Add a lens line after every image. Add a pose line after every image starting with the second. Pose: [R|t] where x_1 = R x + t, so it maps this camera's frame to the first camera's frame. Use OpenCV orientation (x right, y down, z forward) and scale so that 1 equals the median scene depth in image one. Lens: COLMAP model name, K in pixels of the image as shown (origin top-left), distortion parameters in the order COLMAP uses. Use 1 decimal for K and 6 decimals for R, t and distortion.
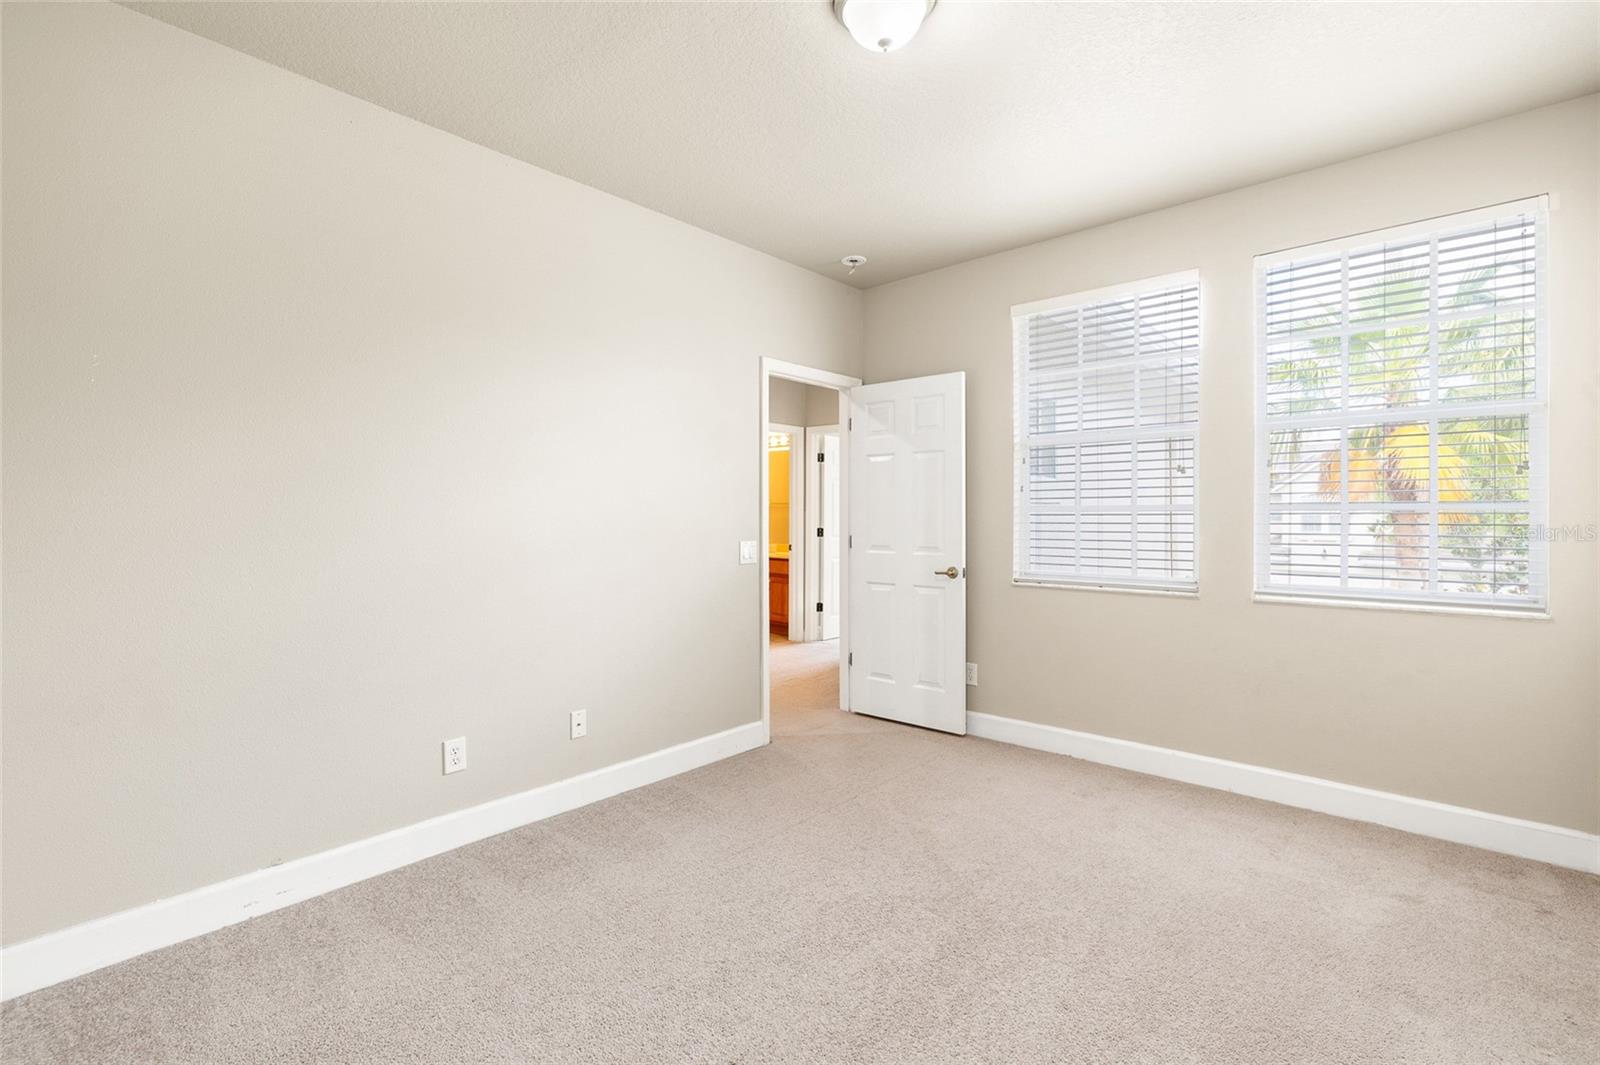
lens RADIAL K [[717.5, 0, 801.2], [0, 717.5, 527.2], [0, 0, 1]] dist [0.000189, -0.000677]
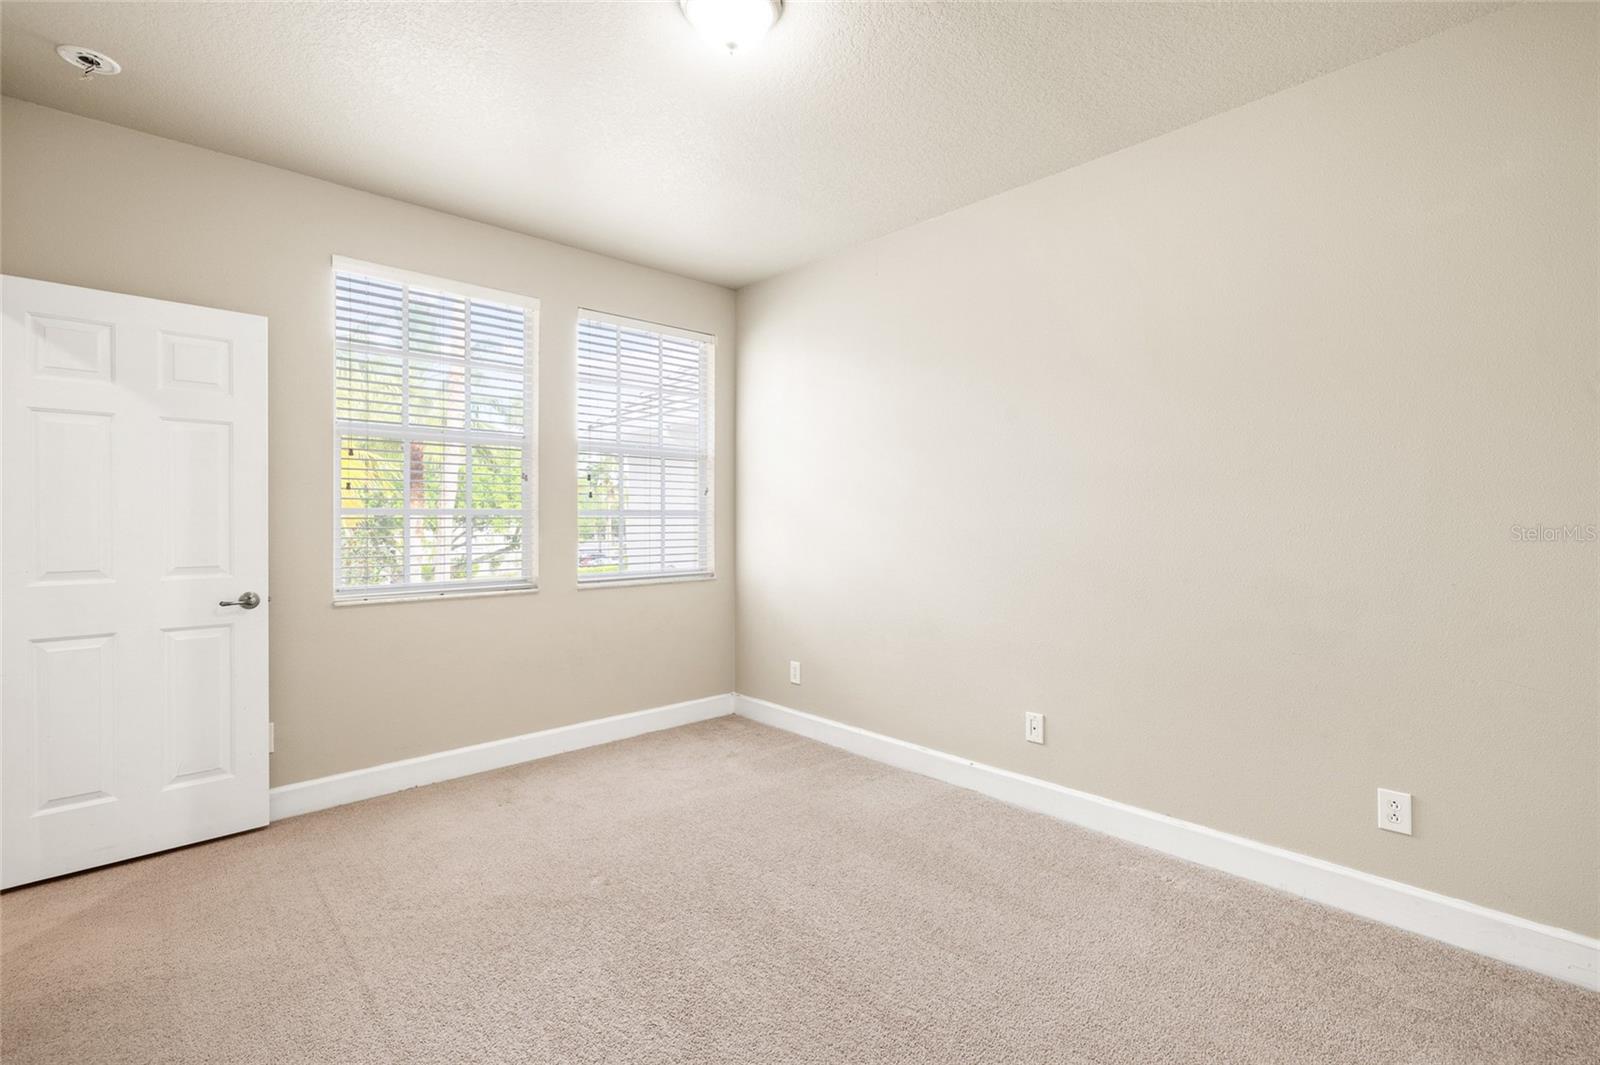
lens RADIAL K [[717.5, 0, 801.9], [0, 717.5, 528.0], [0, 0, 1]] dist [0.000189, -0.000677]
pose [[0.085839, -0.011135, 0.996247, -0.431338], [0.015028, 0.999838, 0.009880, -0.005937], [-0.996196, 0.014124, 0.085993, 0.398835]]
